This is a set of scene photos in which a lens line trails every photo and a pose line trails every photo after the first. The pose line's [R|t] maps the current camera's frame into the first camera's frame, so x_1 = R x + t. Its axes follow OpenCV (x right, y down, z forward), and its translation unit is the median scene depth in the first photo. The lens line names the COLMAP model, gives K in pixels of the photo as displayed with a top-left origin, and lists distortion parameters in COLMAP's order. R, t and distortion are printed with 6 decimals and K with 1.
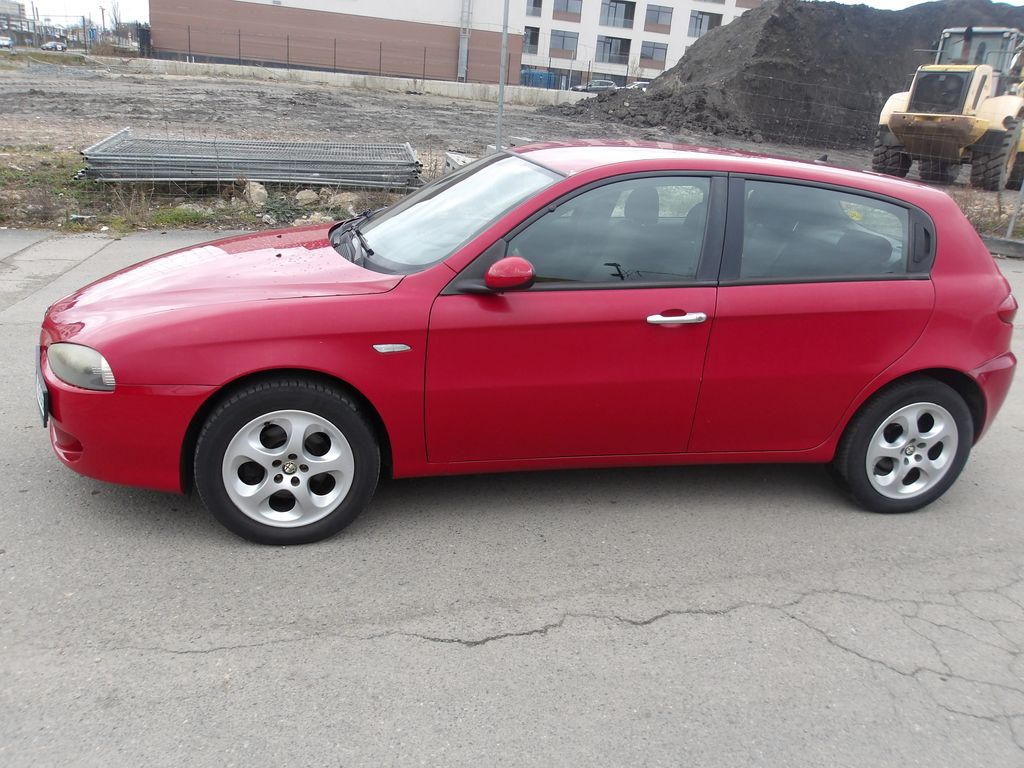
lens RADIAL K [[908.7, 0, 516.4], [0, 908.7, 392.3], [0, 0, 1]] dist [-0.003547, 0.017252]
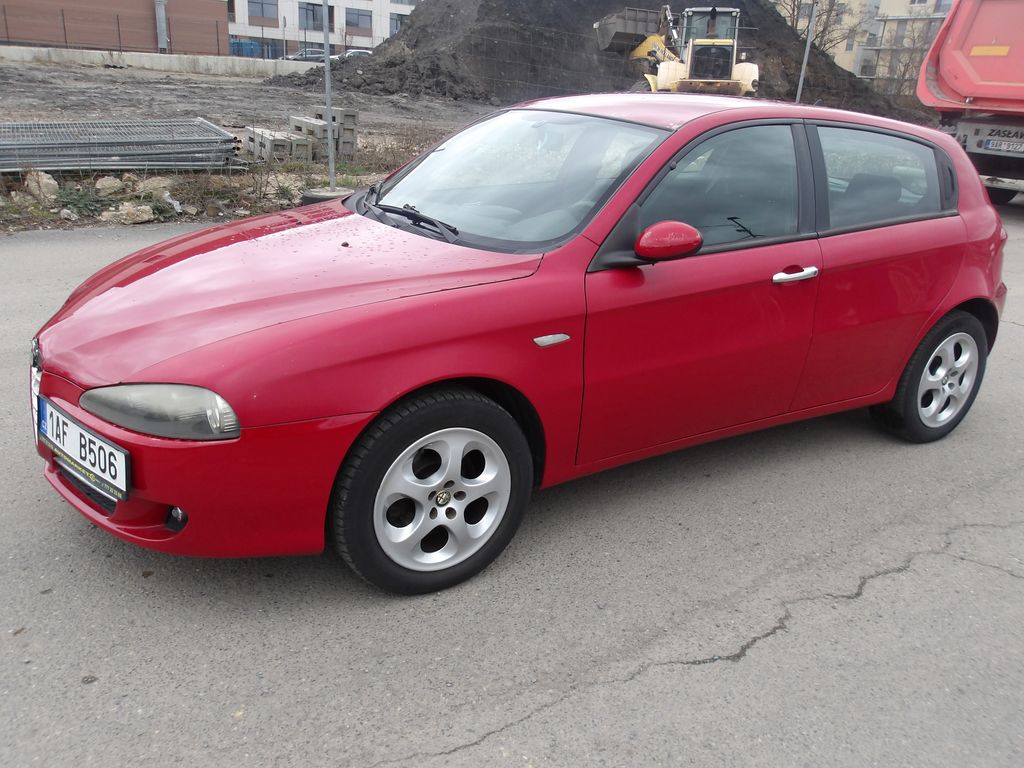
lens RADIAL K [[908.7, 0, 515.3], [0, 908.7, 375.7], [0, 0, 1]] dist [-0.003547, 0.017252]
pose [[0.943197, -0.130986, 0.305322, -0.351016], [0.126903, 0.991357, 0.033271, -0.038615], [-0.307041, 0.007365, 0.951668, 0.157024]]
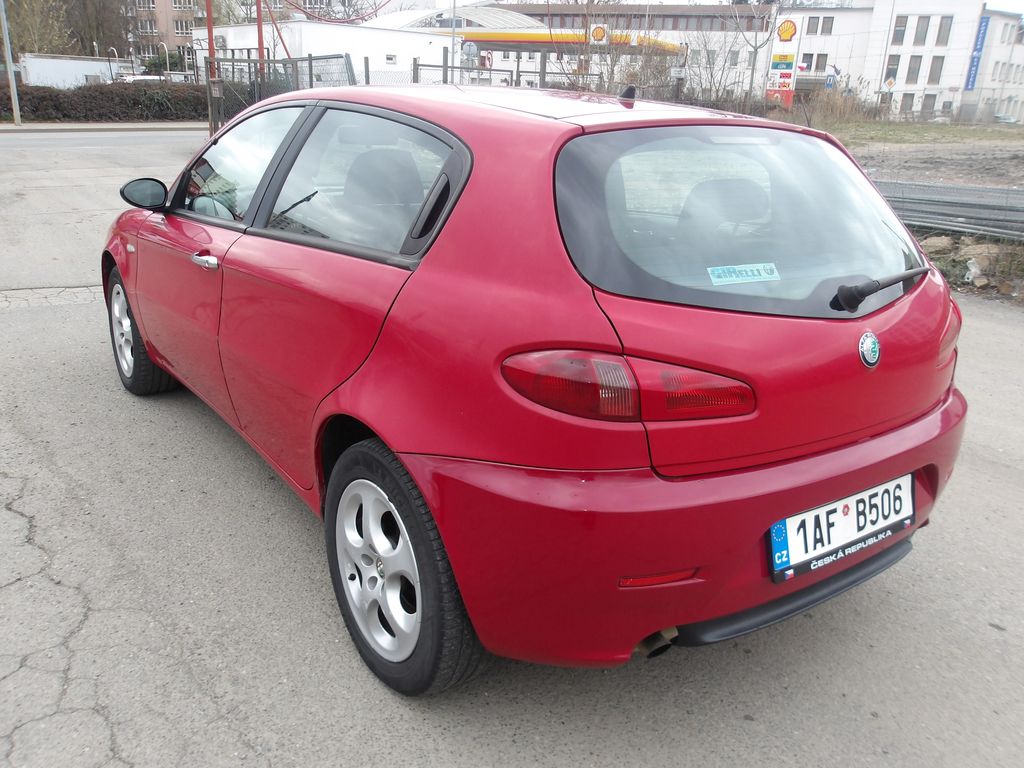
lens RADIAL K [[908.7, 0, 511.9], [0, 908.7, 383.2], [0, 0, 1]] dist [-0.003547, 0.017252]
pose [[0.336070, 0.220195, -0.915735, 0.969727], [-0.319961, 0.941153, 0.108883, -0.138340], [0.885823, 0.256407, 0.386747, 0.825158]]
